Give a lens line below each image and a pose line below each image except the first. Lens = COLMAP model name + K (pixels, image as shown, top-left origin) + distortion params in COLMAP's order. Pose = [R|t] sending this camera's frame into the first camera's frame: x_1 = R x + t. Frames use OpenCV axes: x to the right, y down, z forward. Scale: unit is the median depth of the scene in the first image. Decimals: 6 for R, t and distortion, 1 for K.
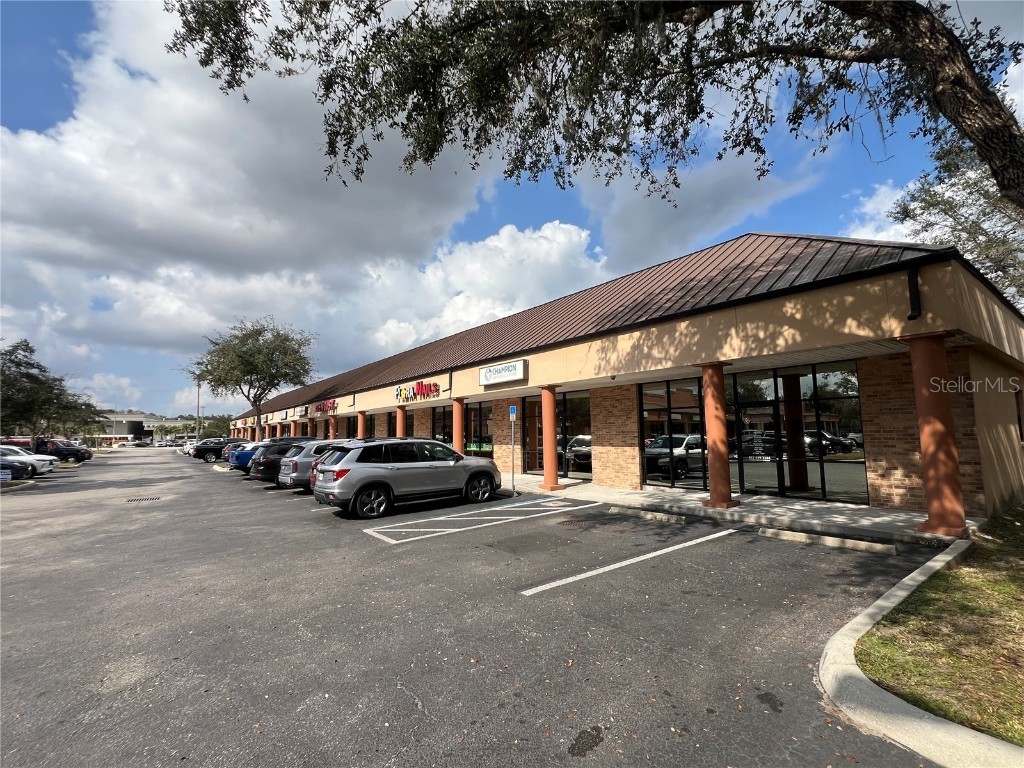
lens RADIAL K [[479.2, 0, 513.2], [0, 479.2, 380.5], [0, 0, 1]] dist [0.000588, 0.000284]
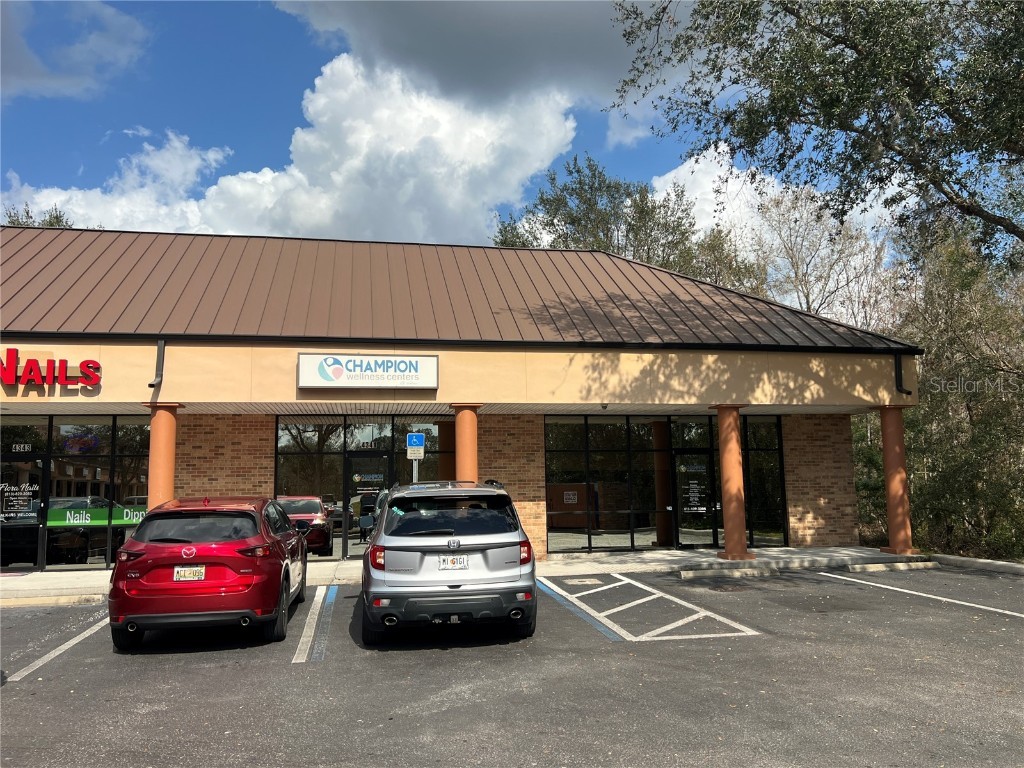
lens RADIAL K [[866.4, 0, 512.0], [0, 866.4, 384.0], [0, 0, 1]] dist [0.046021, -0.008929]
pose [[0.448304, 0.115633, 0.886371, -1.355106], [-0.090977, 0.992351, -0.083445, 0.109150], [-0.889240, -0.043231, 0.455394, 0.648585]]
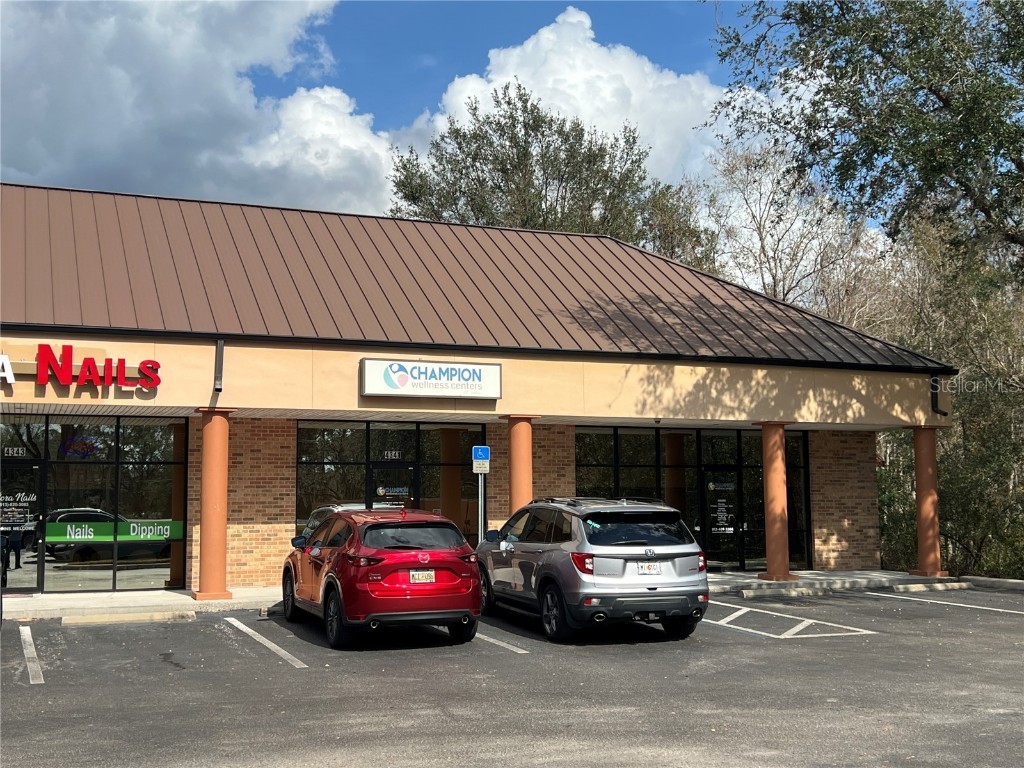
lens RADIAL K [[1317.6, 0, 512.0], [0, 1317.6, 384.0], [0, 0, 1]] dist [0.104269, 0.001063]
pose [[0.252959, 0.102300, 0.962053, -2.233085], [-0.108314, 0.991137, -0.076913, 0.146149], [-0.961395, -0.084748, 0.261798, 0.883722]]
